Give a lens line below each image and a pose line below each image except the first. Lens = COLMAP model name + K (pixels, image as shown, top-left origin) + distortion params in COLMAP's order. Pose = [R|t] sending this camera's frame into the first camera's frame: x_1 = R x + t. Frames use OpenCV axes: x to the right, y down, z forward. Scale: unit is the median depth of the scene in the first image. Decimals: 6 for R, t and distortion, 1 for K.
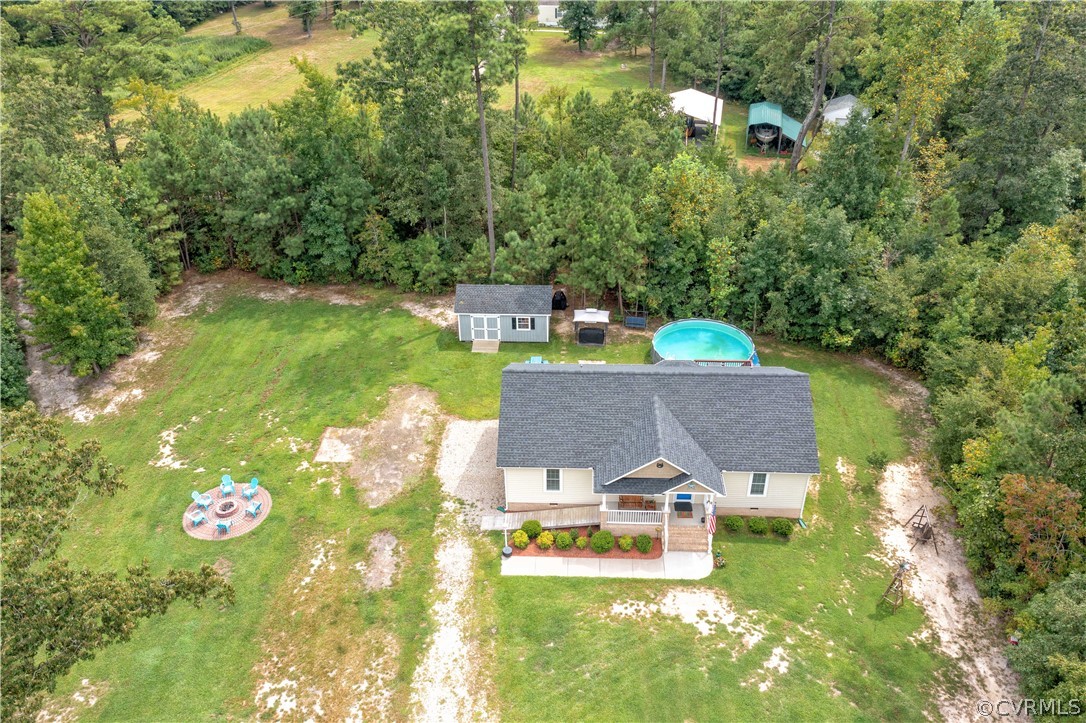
lens RADIAL K [[866.3, 0, 543.6], [0, 866.3, 357.9], [0, 0, 1]] dist [0.001031, 0.014078]
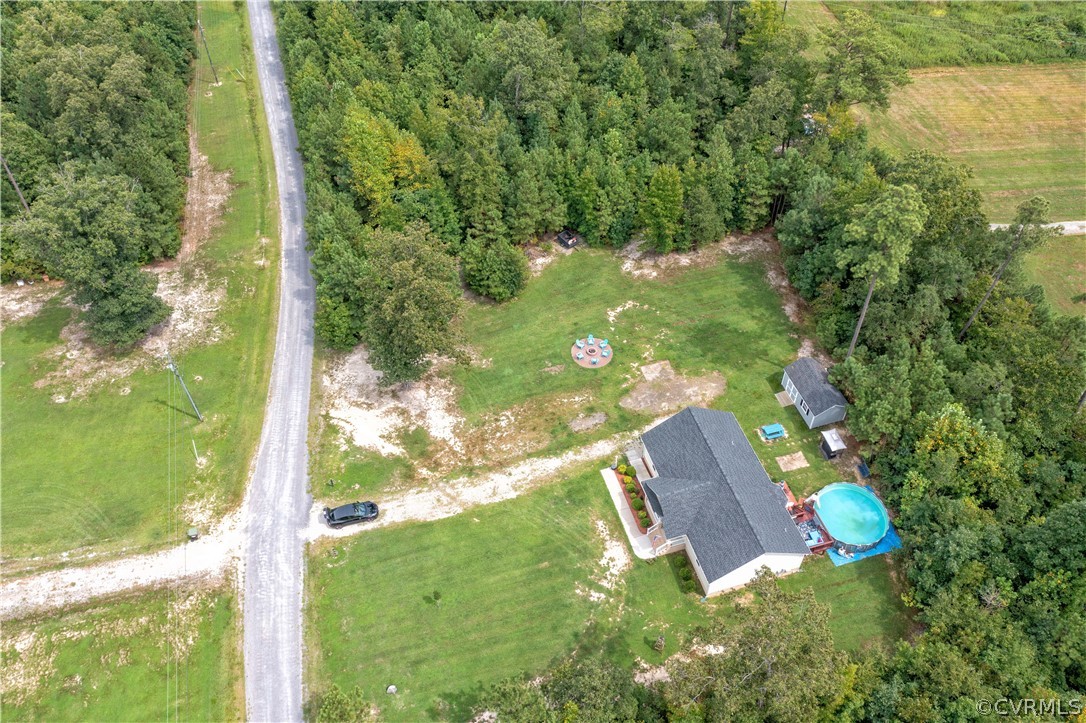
lens RADIAL K [[866.3, 0, 544.9], [0, 866.3, 360.0], [0, 0, 1]] dist [0.001031, 0.014078]
pose [[0.328229, 0.706949, -0.626490, 0.925674], [-0.499815, 0.692762, 0.519871, -0.850001], [0.801530, 0.142492, 0.580728, -0.283058]]
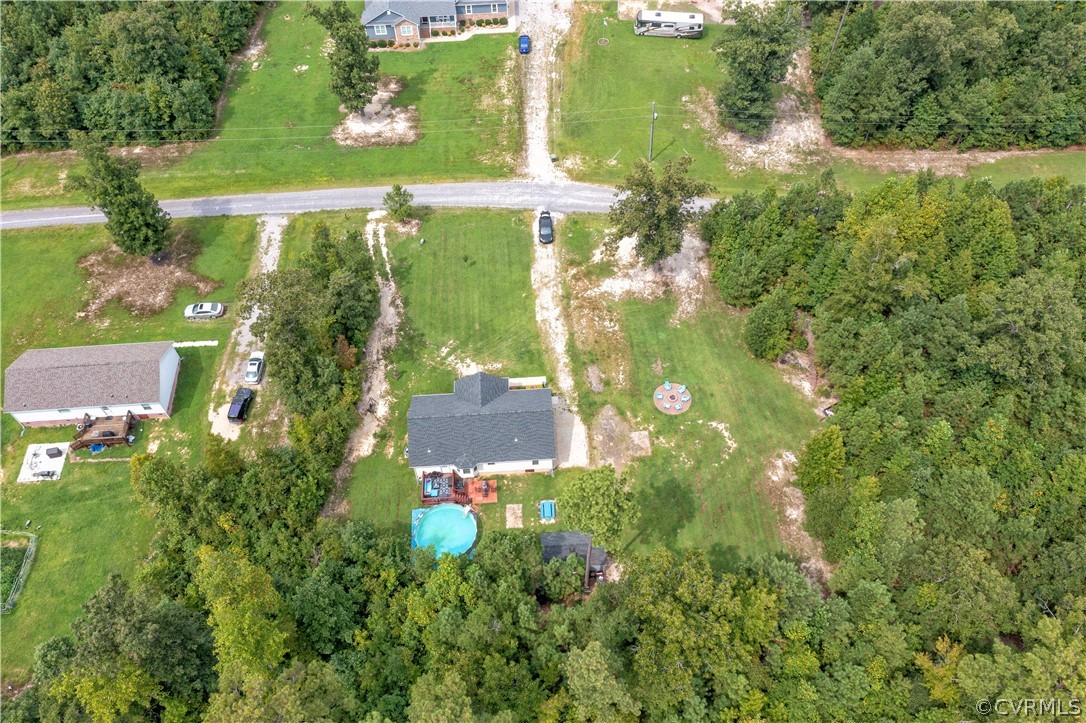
lens RADIAL K [[866.3, 0, 545.8], [0, 866.3, 358.6], [0, 0, 1]] dist [0.001031, 0.014078]
pose [[-0.994462, 0.100543, -0.030609, 0.020897], [-0.024842, 0.058118, 0.998001, -2.142460], [0.102121, 0.993234, -0.055298, 1.026318]]
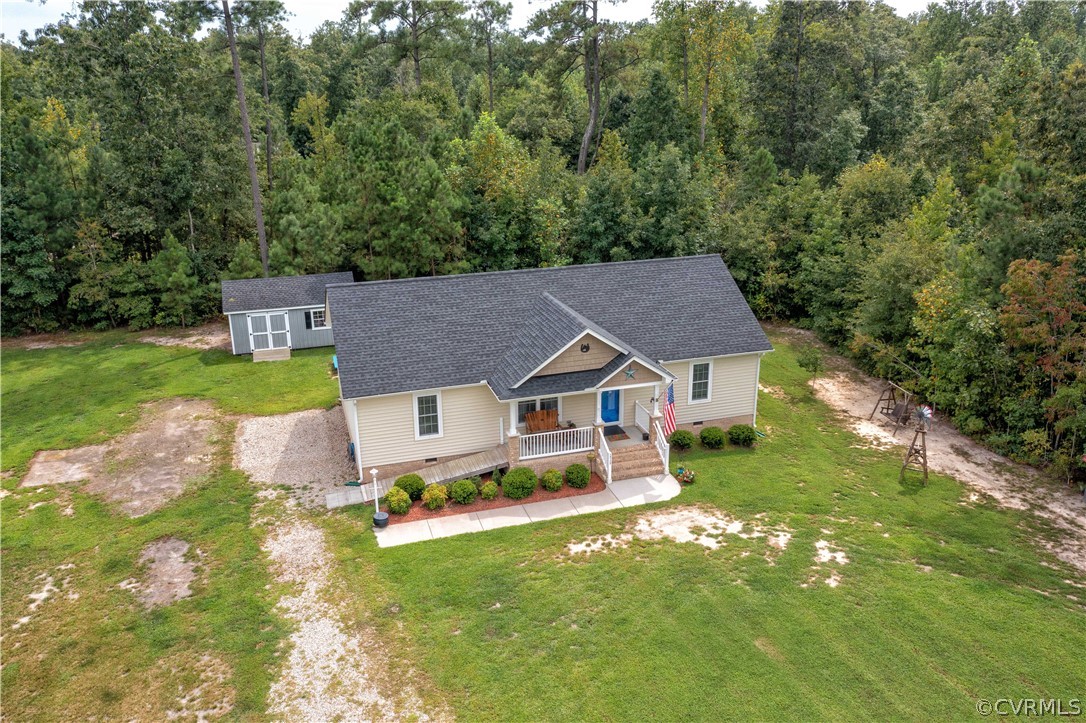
lens RADIAL K [[866.3, 0, 544.8], [0, 866.3, 359.7], [0, 0, 1]] dist [0.001031, 0.014078]
pose [[0.940795, -0.107433, 0.321500, -0.115693], [0.183799, 0.958594, -0.217520, 0.261686], [-0.284819, 0.263733, 0.921587, 0.339223]]
